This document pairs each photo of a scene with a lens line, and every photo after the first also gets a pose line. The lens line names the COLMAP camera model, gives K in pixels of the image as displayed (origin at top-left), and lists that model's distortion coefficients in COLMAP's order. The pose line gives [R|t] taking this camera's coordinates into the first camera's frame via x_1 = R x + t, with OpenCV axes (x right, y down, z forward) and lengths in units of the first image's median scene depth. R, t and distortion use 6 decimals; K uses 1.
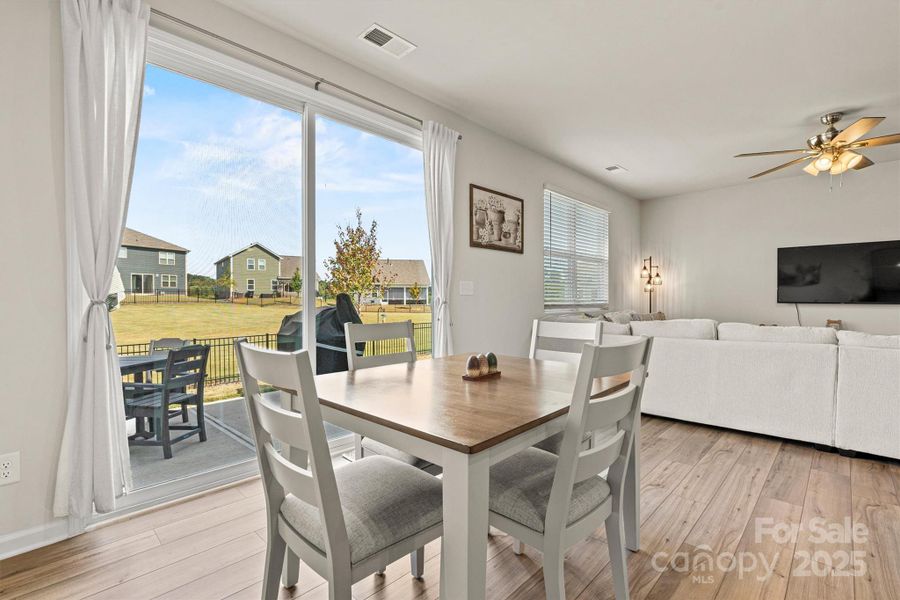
lens RADIAL K [[414.1, 0, 439.8], [0, 414.1, 297.8], [0, 0, 1]] dist [-0.001944, 0.000268]
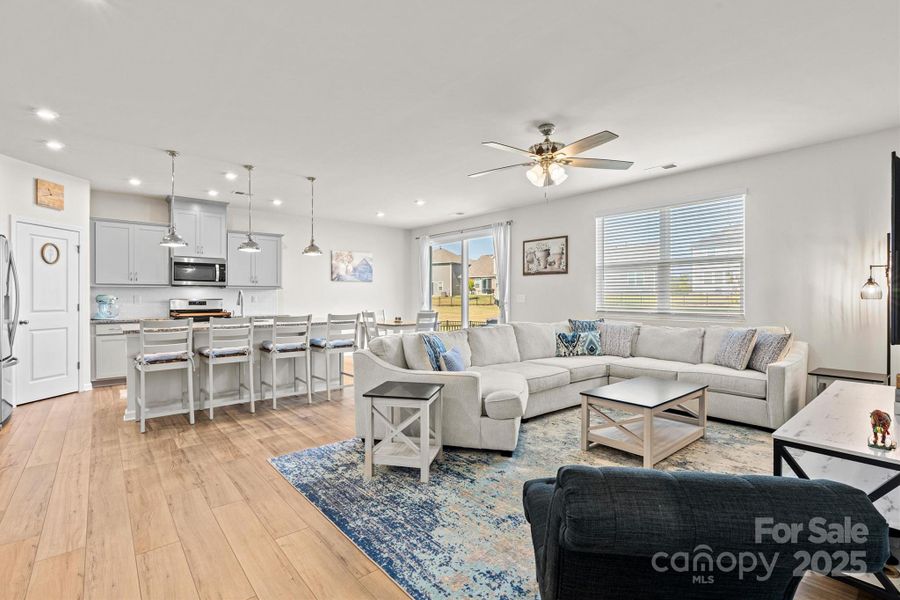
lens RADIAL K [[414.1, 0, 439.8], [0, 414.1, 297.8], [0, 0, 1]] dist [-0.001944, 0.000268]
pose [[-0.107138, 0.002224, -0.994242, 1.896375], [0.001092, 0.999997, 0.002119, -0.031297], [0.994244, -0.000859, -0.107140, 0.823175]]
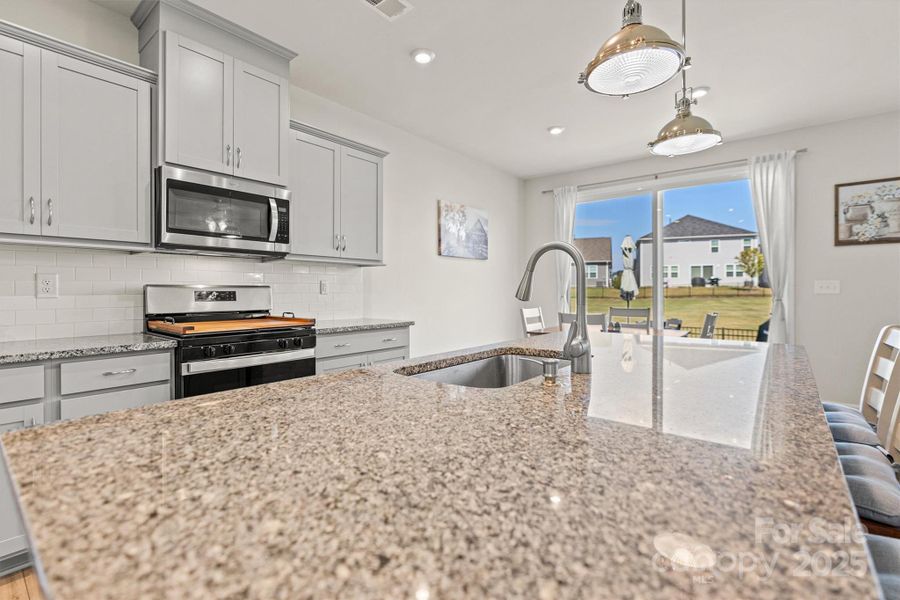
lens RADIAL K [[412.2, 0, 437.9], [0, 412.2, 291.6], [0, 0, 1]] dist [-0.004569, -0.000623]
pose [[0.074208, 0.002739, -0.997239, 0.998834], [0.000264, 0.999996, 0.002766, -0.015056], [0.997243, -0.000469, 0.074207, -0.048074]]
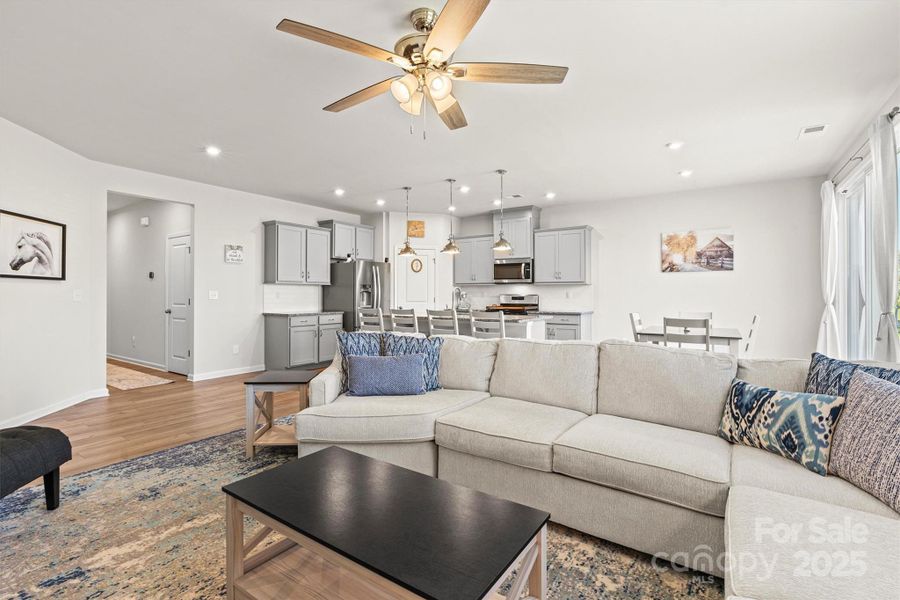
lens RADIAL K [[423.4, 0, 437.6], [0, 423.4, 290.9], [0, 0, 1]] dist [-0.008940, -0.000011]
pose [[-0.987329, -0.001370, -0.158679, 0.990302], [-0.000485, 0.999984, -0.005620, -0.030432], [0.158684, -0.005472, -0.987314, 1.565210]]
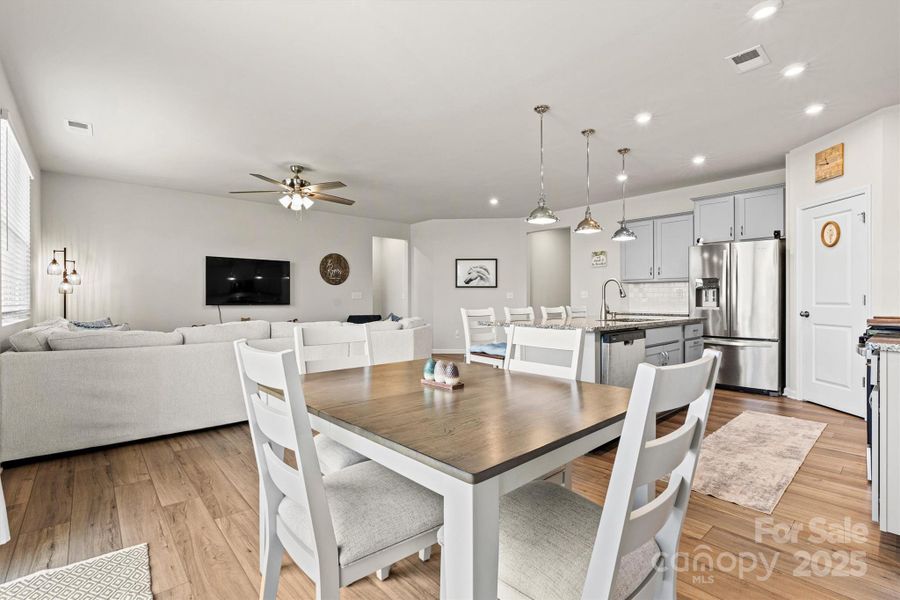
lens RADIAL K [[408.9, 0, 444.2], [0, 408.9, 300.8], [0, 0, 1]] dist [0.001638, 0.000235]
pose [[0.074794, -0.002851, 0.997195, -0.353512], [0.002322, 0.999994, 0.002685, -0.001435], [-0.997196, 0.002115, 0.074800, 0.400732]]
